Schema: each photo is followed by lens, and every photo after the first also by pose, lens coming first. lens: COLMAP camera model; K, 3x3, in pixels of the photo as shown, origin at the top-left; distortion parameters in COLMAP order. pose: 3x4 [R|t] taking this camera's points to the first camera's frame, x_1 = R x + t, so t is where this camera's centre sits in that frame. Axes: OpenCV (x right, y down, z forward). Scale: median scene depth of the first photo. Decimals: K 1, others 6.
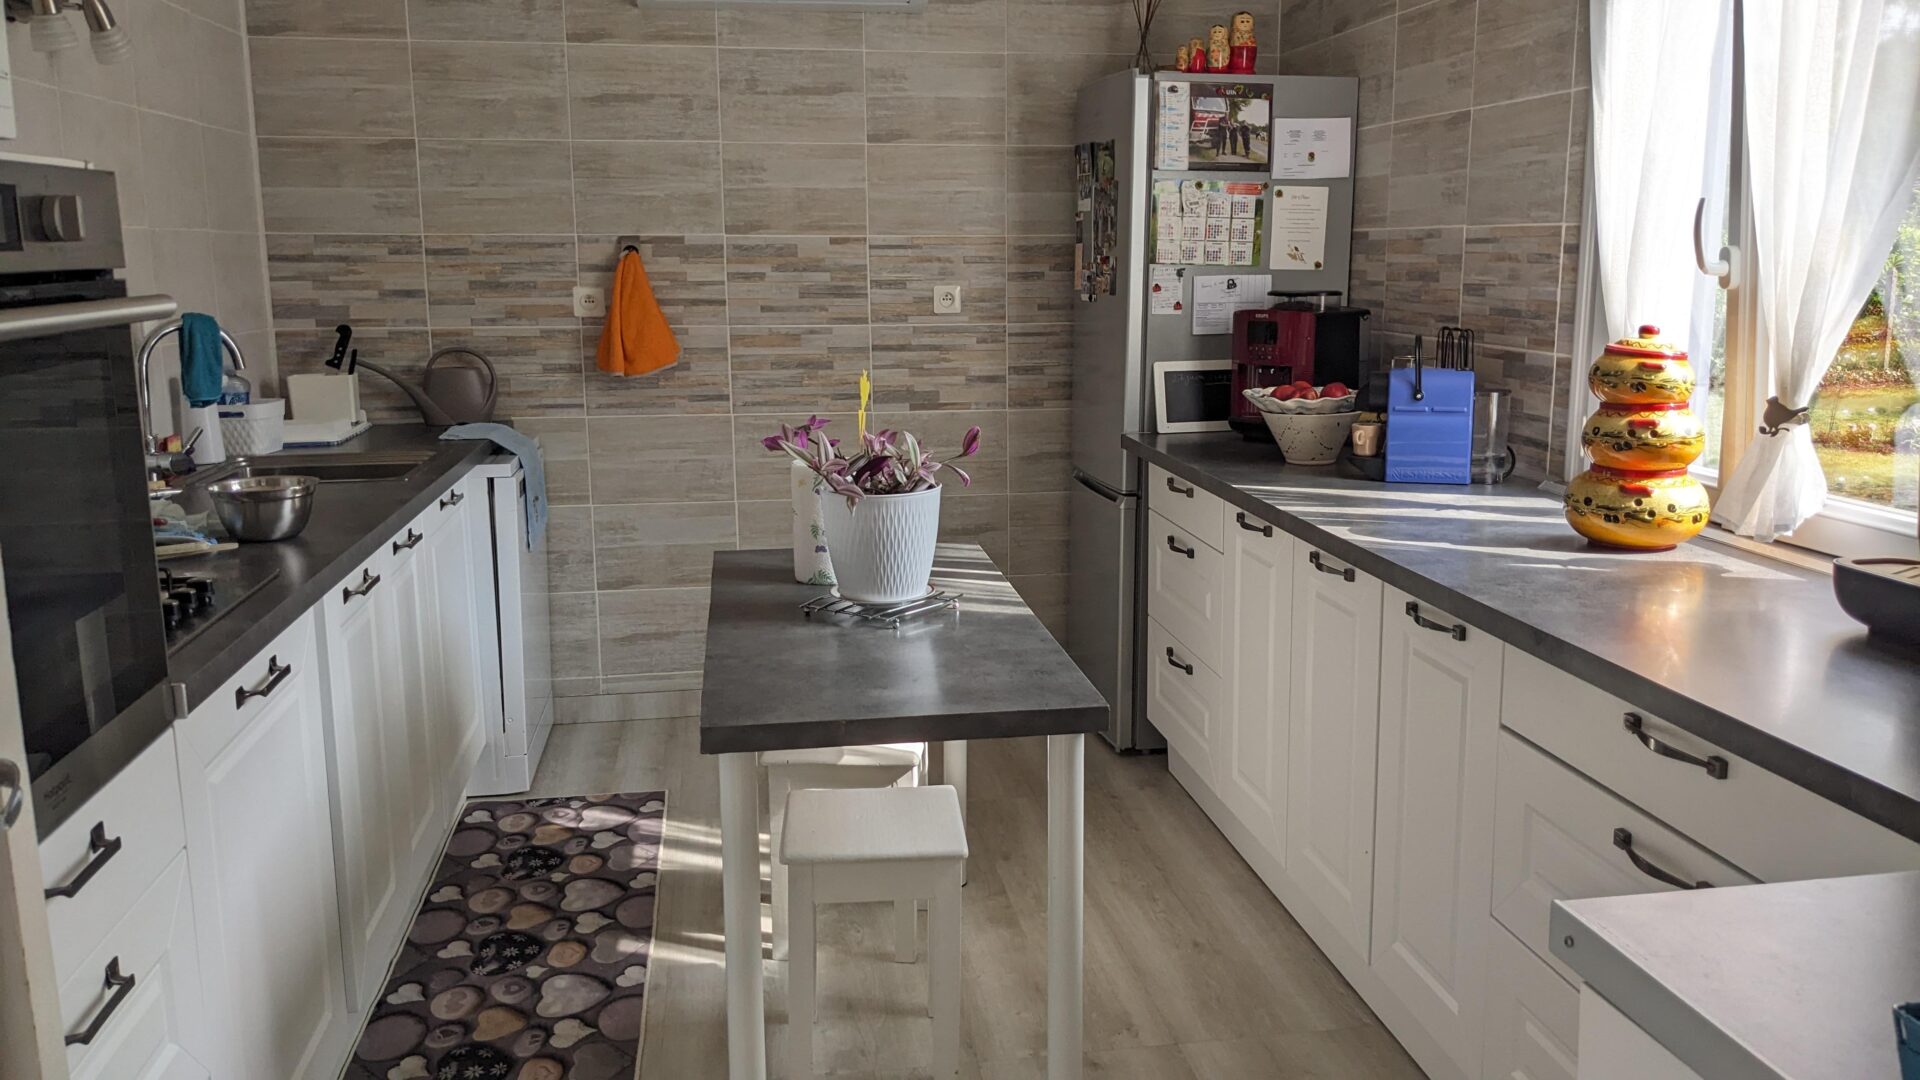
lens RADIAL K [[1559.6, 0, 960.1], [0, 1559.6, 540.2], [0, 0, 1]] dist [0.010502, 0.004678]
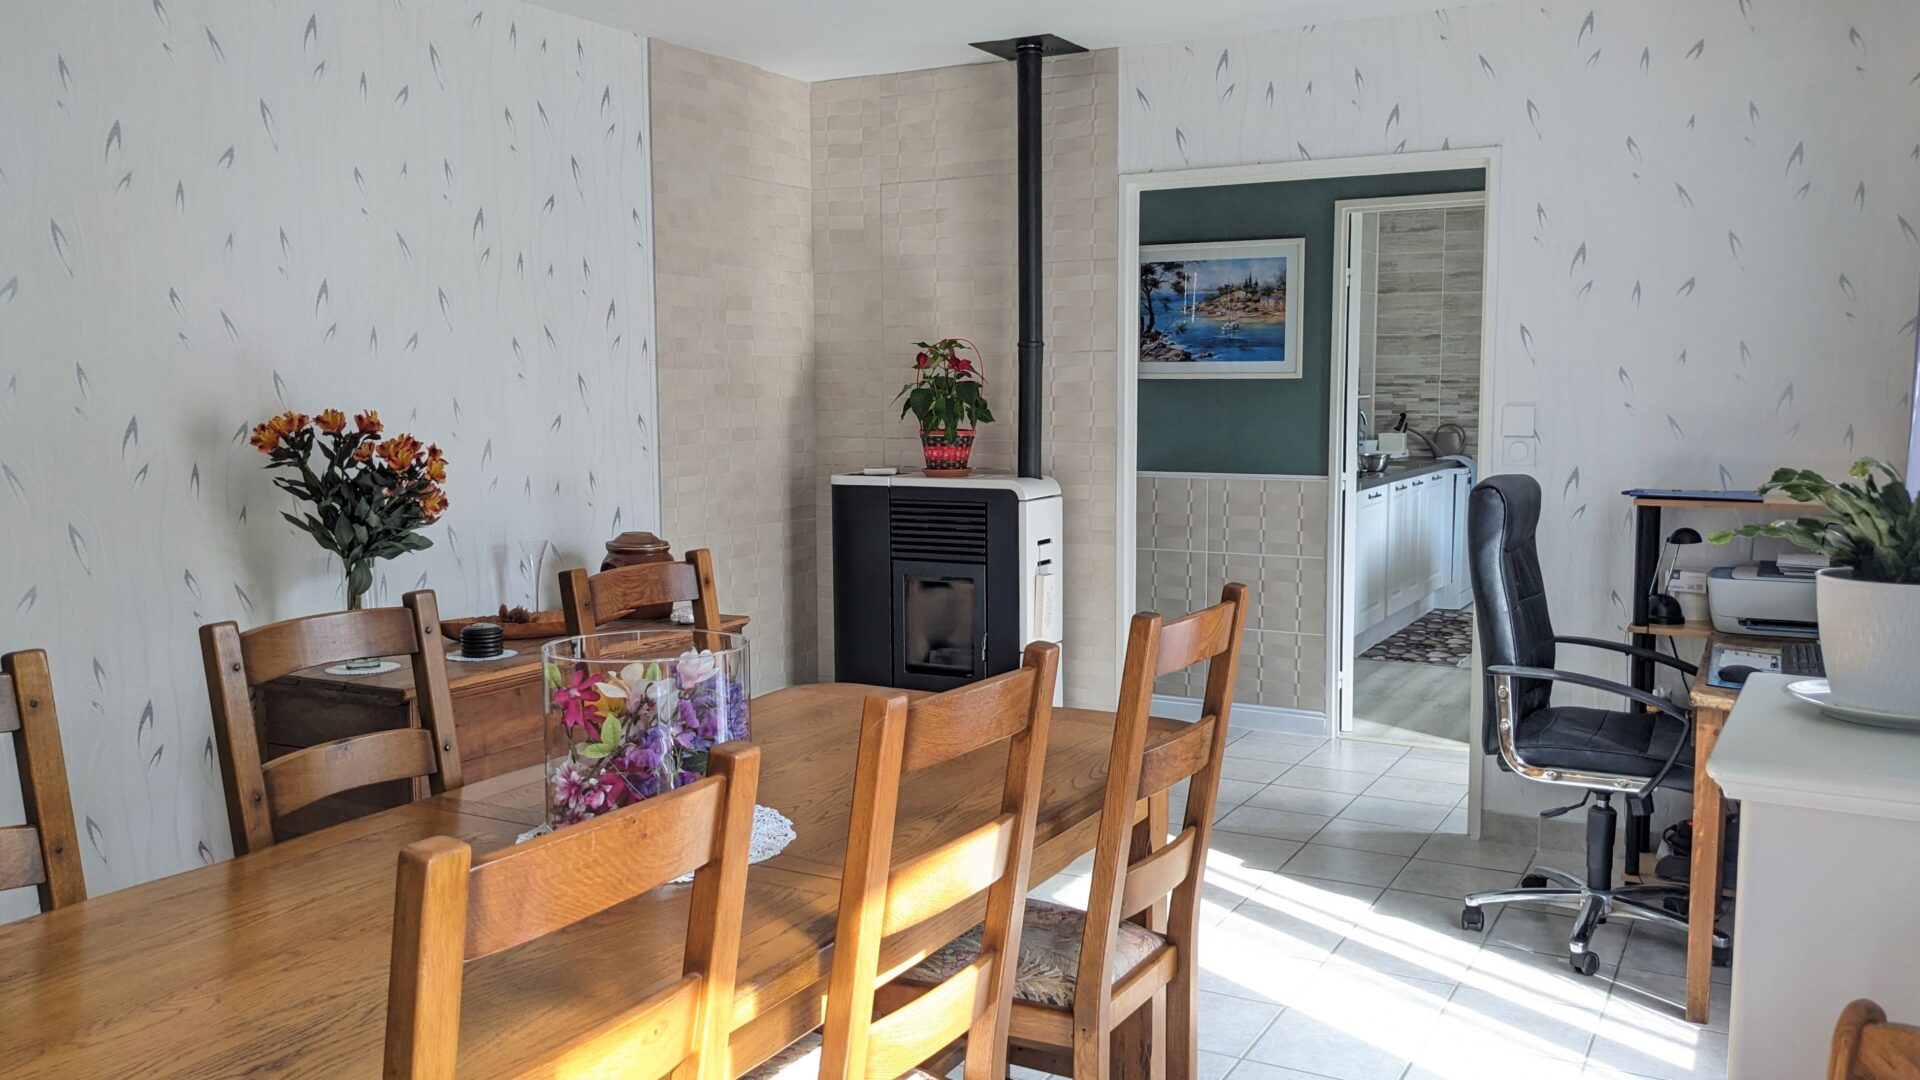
lens RADIAL K [[1559.6, 0, 960.9], [0, 1559.6, 541.8], [0, 0, 1]] dist [0.010502, 0.004678]
pose [[0.798122, 0.064518, -0.599031, 0.488413], [-0.114748, 0.992329, -0.046007, 0.237094], [0.591467, 0.105457, 0.799403, -1.237272]]
